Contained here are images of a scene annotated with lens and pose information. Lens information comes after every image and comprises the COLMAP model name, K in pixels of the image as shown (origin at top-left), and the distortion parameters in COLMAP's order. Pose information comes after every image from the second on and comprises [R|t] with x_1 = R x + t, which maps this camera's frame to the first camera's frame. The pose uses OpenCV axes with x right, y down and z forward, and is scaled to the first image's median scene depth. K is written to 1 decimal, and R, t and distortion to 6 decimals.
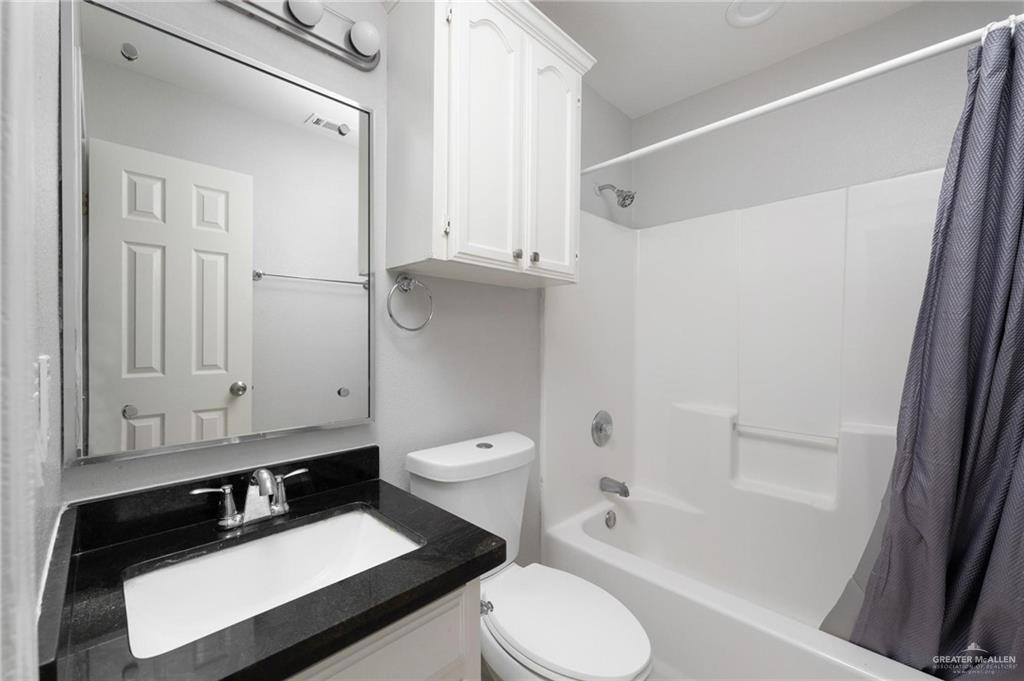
lens RADIAL K [[410.9, 0, 513.1], [0, 410.9, 335.4], [0, 0, 1]] dist [-0.001276, -0.000062]
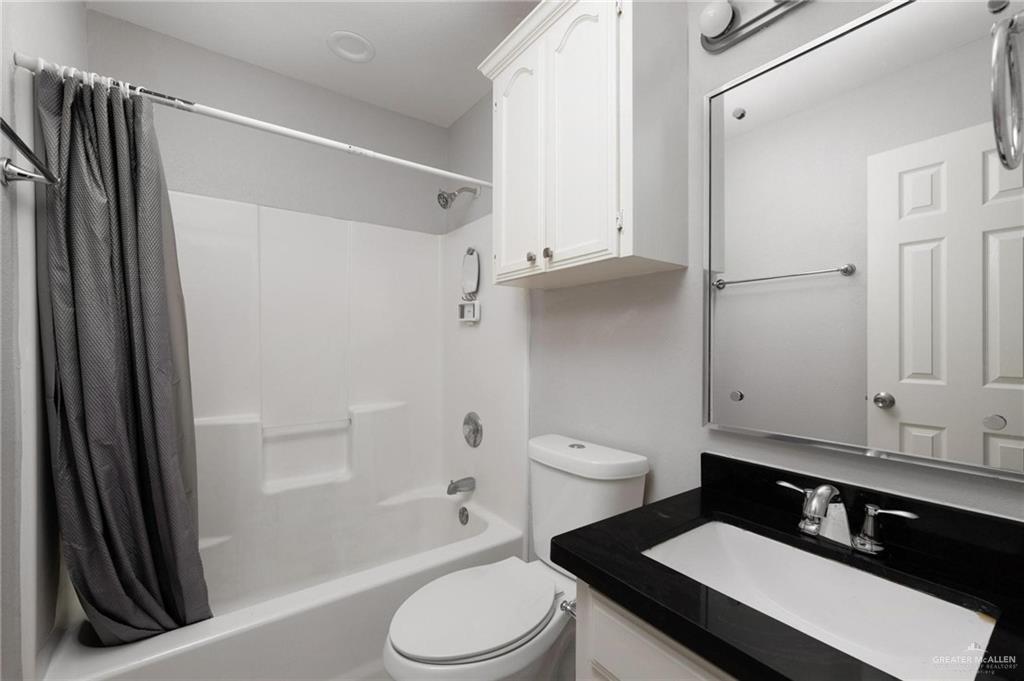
lens RADIAL K [[427.2, 0, 513.9], [0, 427.2, 344.3], [0, 0, 1]] dist [0.001359, 0.000089]
pose [[-0.161137, 0.005328, -0.986918, 0.535099], [0.002312, 0.999985, 0.005021, 0.006409], [0.986929, -0.001472, -0.161147, 0.564027]]
